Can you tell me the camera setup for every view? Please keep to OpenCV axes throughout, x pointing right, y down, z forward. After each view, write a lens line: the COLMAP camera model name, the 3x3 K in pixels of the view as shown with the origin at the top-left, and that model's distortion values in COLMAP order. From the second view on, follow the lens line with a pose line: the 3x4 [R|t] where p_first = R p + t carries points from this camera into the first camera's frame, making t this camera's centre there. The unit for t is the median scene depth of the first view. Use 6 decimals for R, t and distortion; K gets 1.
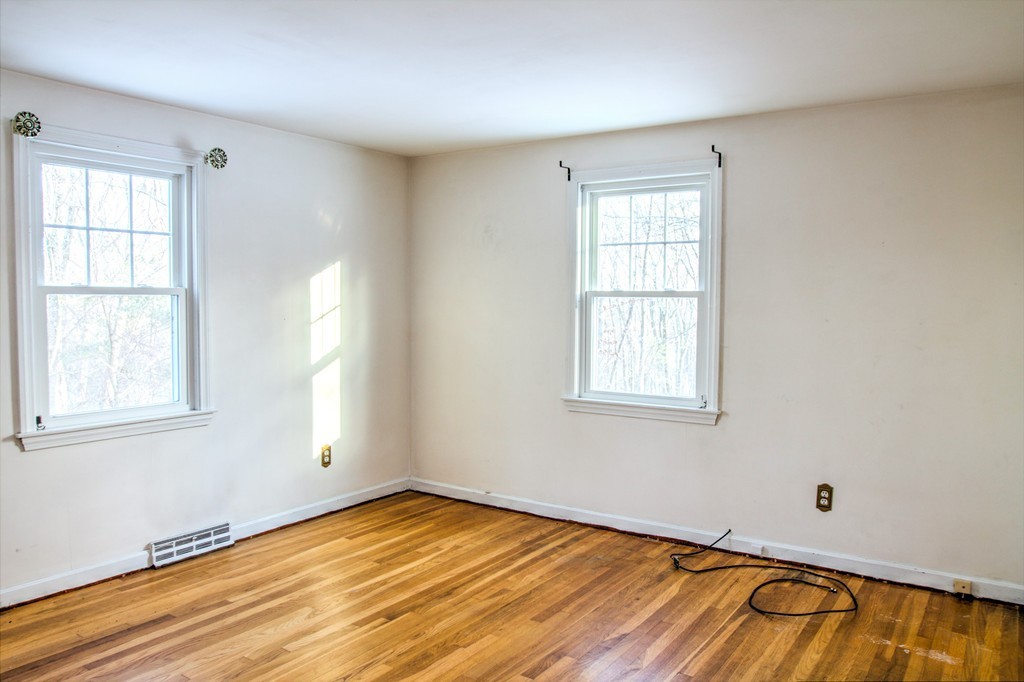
lens RADIAL K [[755.9, 0, 512.0], [0, 755.9, 341.0], [0, 0, 1]] dist [-0.083856, 0.059945]
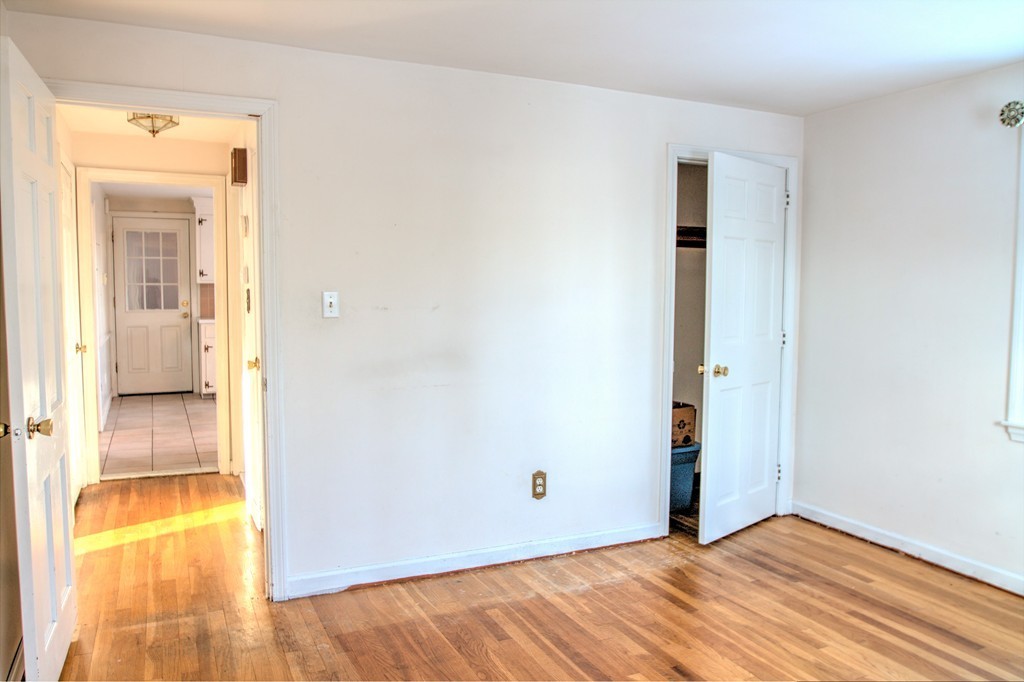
lens RADIAL K [[755.9, 0, 512.0], [0, 755.9, 341.0], [0, 0, 1]] dist [-0.083856, 0.059945]
pose [[-0.502815, 0.050594, -0.862912, 0.576405], [-0.058974, 0.993952, 0.092641, -0.040252], [0.862380, 0.097471, -0.496790, 0.959848]]
